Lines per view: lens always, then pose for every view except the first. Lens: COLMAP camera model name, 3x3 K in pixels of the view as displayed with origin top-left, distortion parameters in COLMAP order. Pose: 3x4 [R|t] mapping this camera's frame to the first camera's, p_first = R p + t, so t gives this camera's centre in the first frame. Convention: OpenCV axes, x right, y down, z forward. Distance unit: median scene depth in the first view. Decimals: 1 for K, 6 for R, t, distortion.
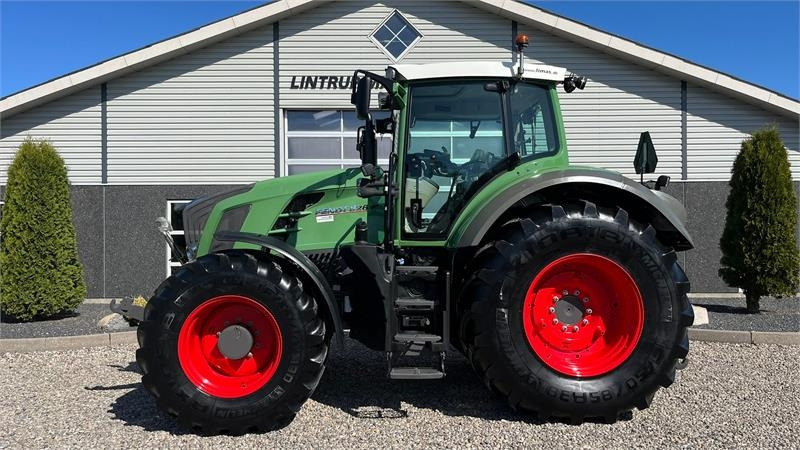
lens RADIAL K [[600.2, 0, 400.0], [0, 600.2, 225.0], [0, 0, 1]] dist [0.046901, -0.058185]
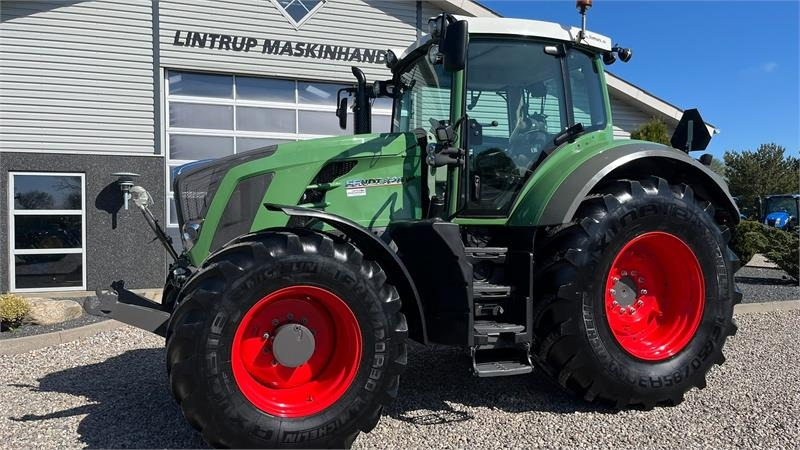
lens RADIAL K [[600.2, 0, 400.0], [0, 600.2, 225.0], [0, 0, 1]] dist [0.046901, -0.058185]
pose [[0.951313, 0.002203, 0.308218, -0.347552], [-0.009510, 0.999708, 0.022207, 0.017255], [-0.308080, -0.024057, 0.951056, 0.195985]]
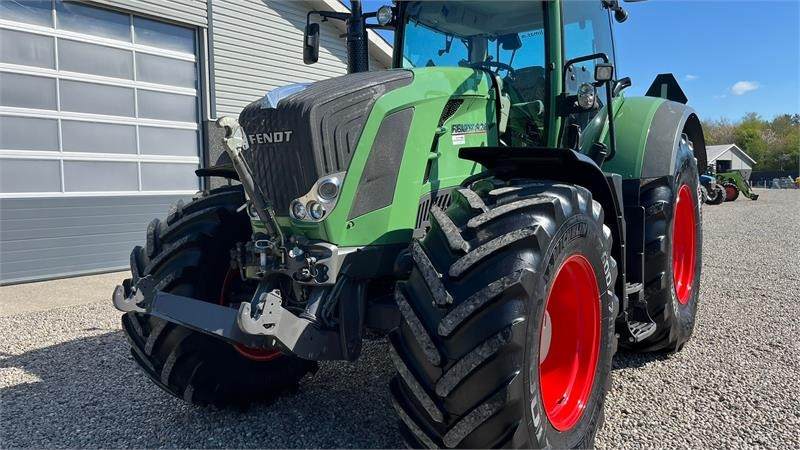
lens RADIAL K [[600.2, 0, 400.0], [0, 600.2, 225.0], [0, 0, 1]] dist [0.046901, -0.058185]
pose [[0.632046, -0.052426, 0.773156, -0.741364], [-0.000320, 0.997691, 0.067913, 0.042366], [-0.774931, -0.043172, 0.630570, 0.664426]]
